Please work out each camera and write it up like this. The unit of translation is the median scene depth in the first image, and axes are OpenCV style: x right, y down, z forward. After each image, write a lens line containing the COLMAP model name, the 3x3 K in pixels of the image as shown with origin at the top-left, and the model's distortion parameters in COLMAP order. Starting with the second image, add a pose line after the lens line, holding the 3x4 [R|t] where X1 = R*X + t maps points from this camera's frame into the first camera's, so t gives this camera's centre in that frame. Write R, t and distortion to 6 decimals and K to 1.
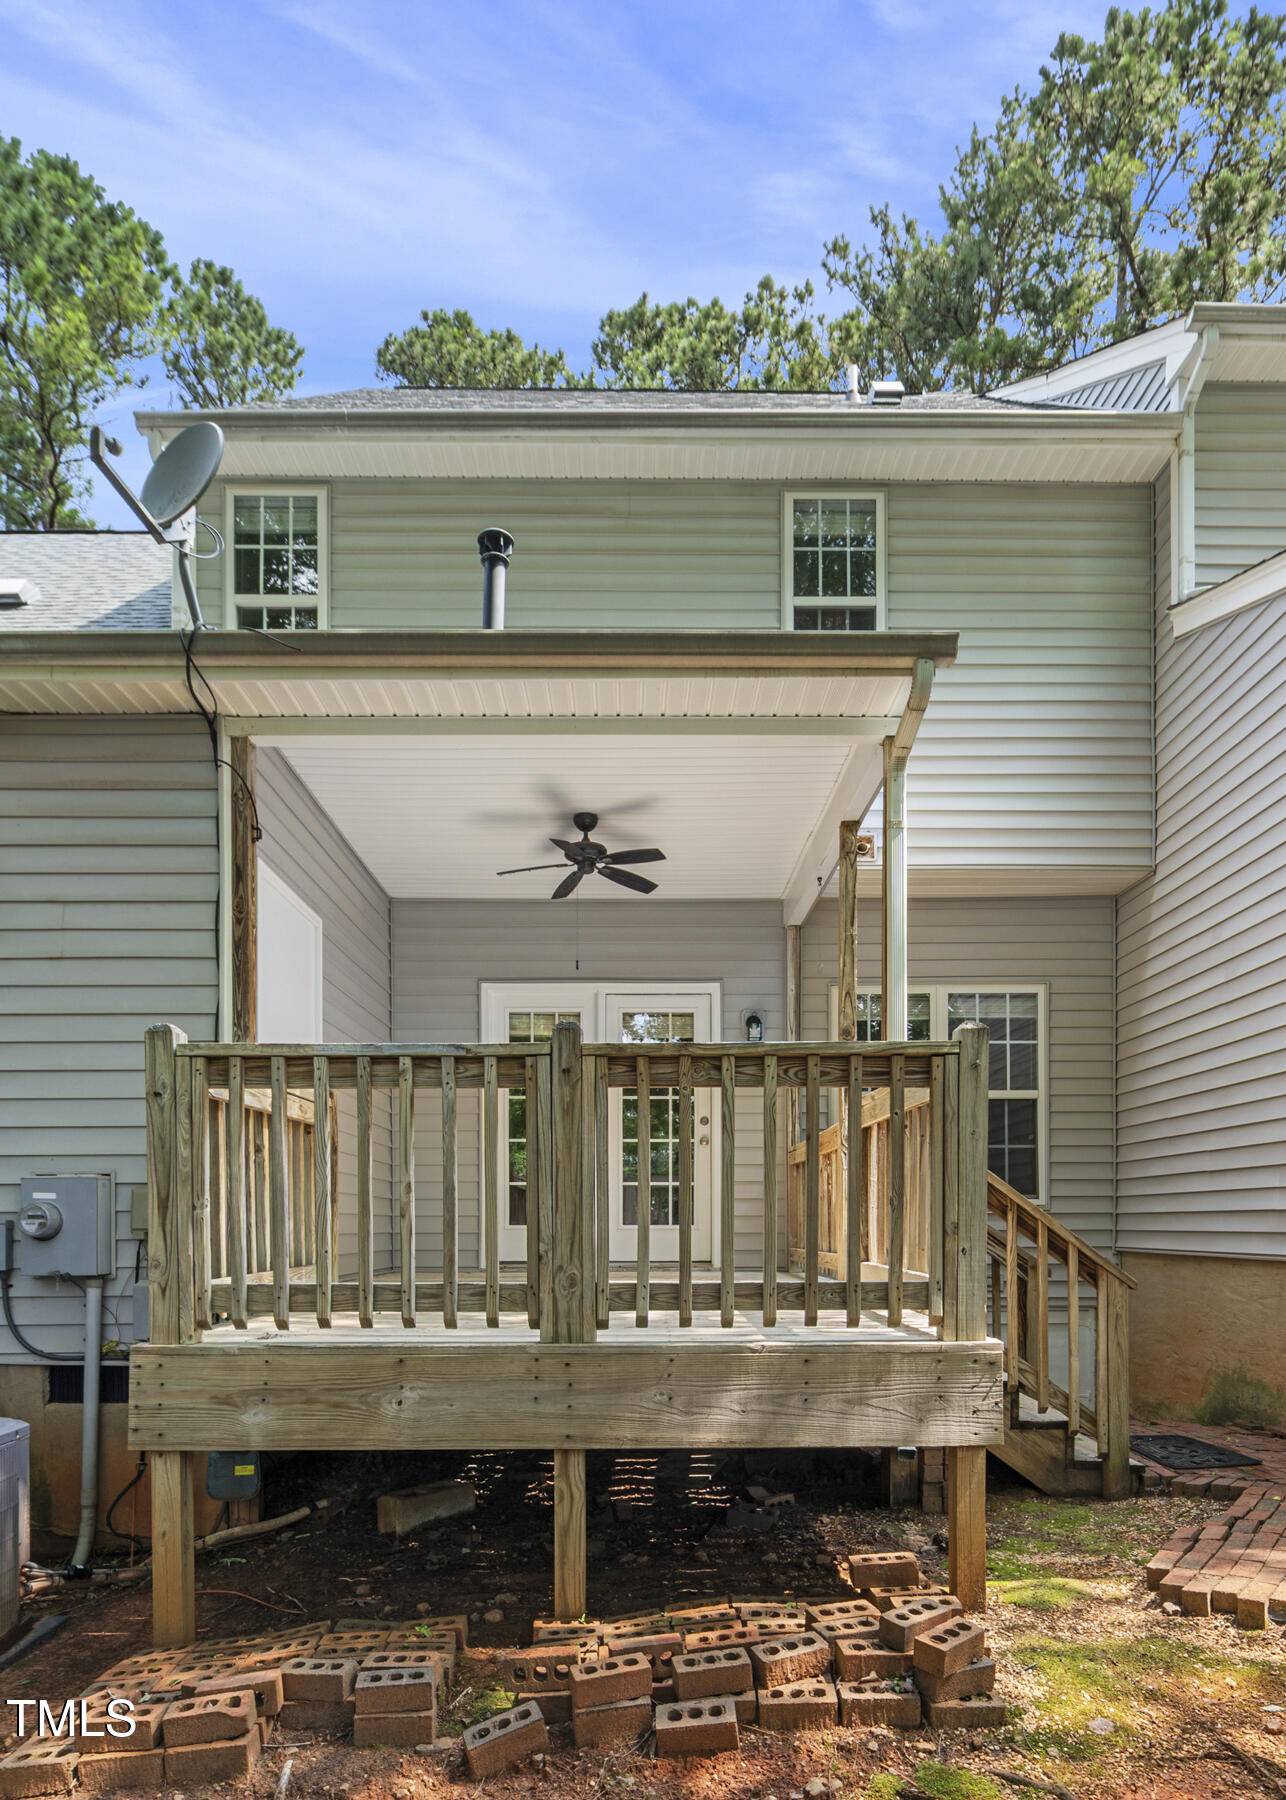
lens RADIAL K [[1053.0, 0, 616.0], [0, 1053.0, 1076.7], [0, 0, 1]] dist [-0.014689, 0.002041]
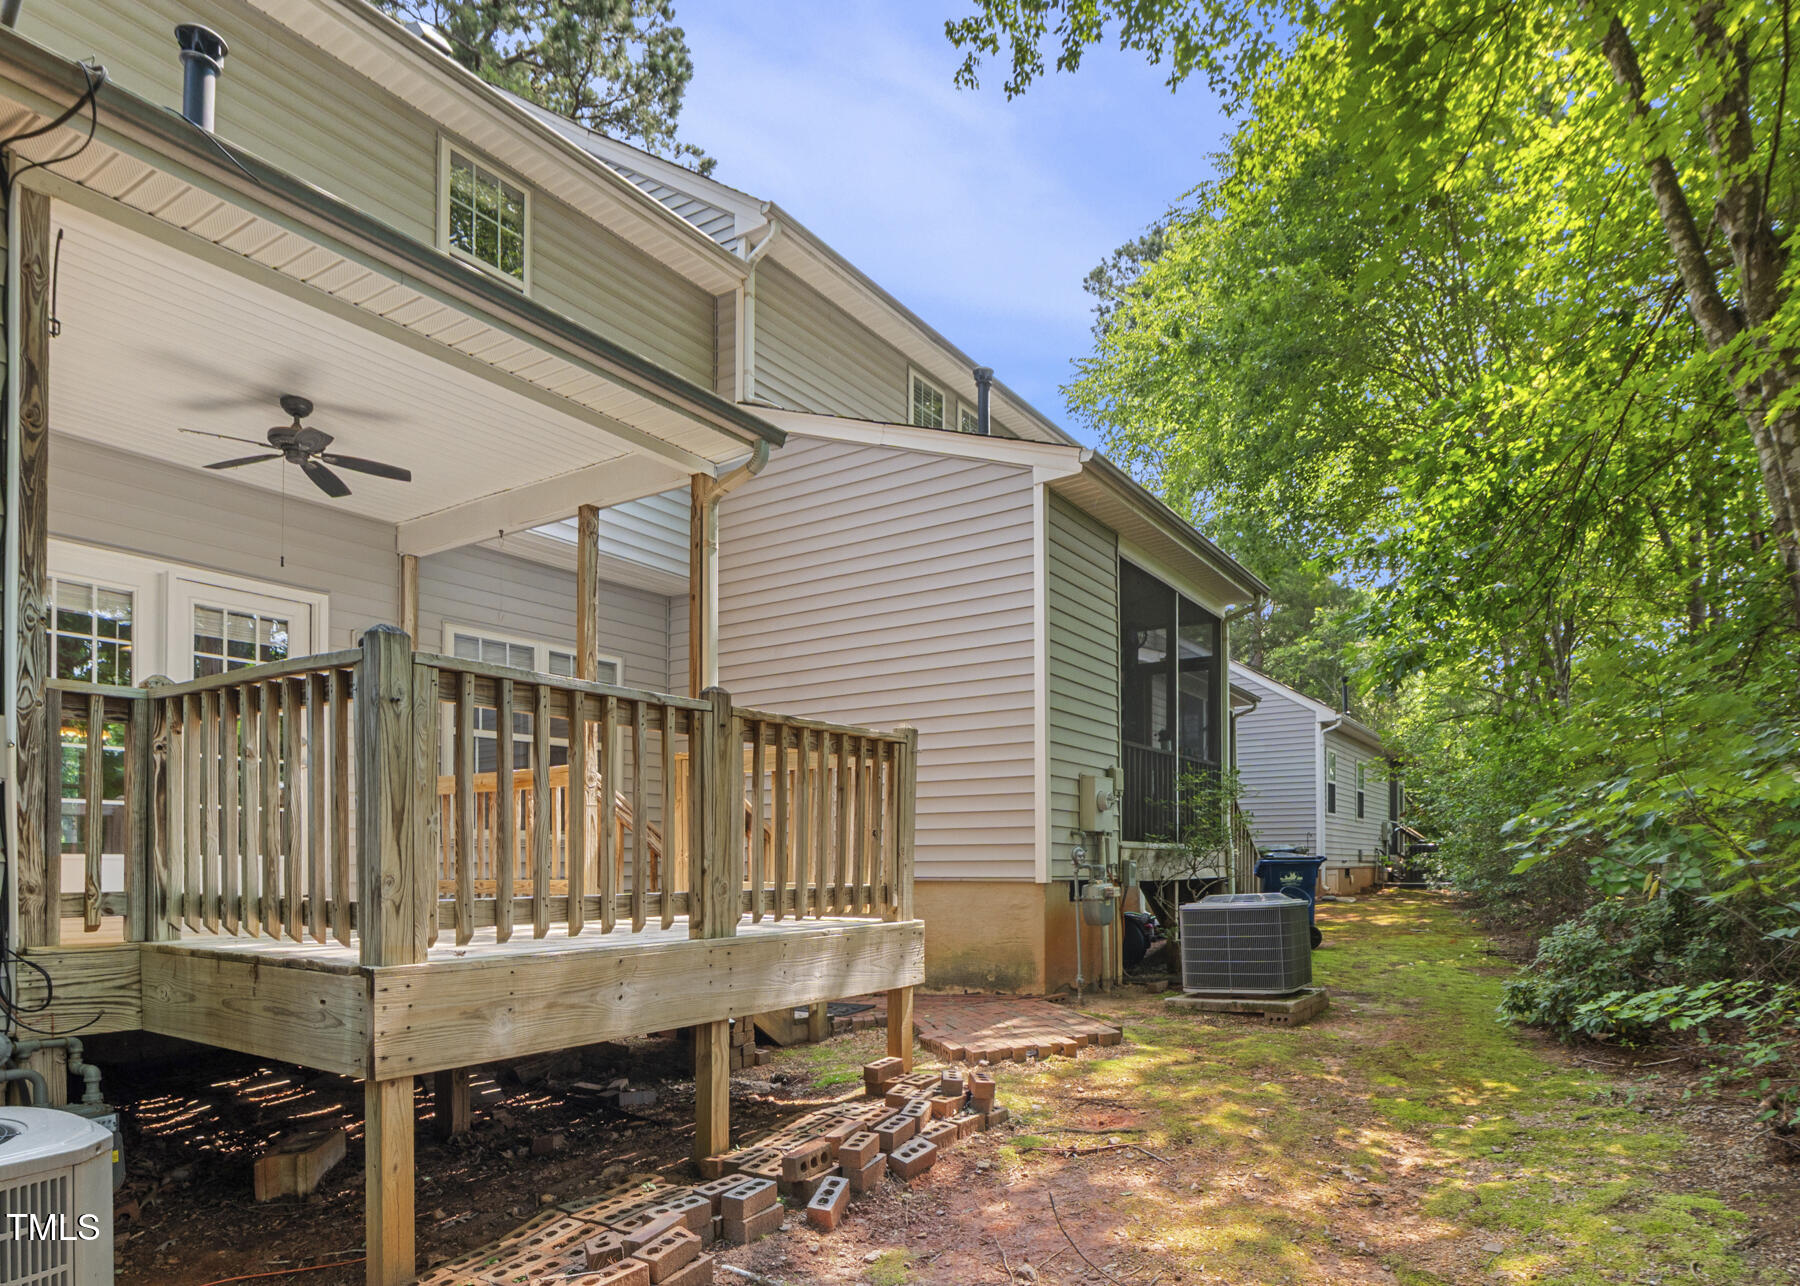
lens RADIAL K [[1053.0, 0, 900.0], [0, 1053.0, 643.0], [0, 0, 1]] dist [-0.014689, 0.002041]
pose [[0.547889, 0.172758, 0.818519, -0.560282], [-0.119482, 0.984573, -0.127828, 0.018332], [-0.827975, -0.027762, 0.560078, 0.053016]]
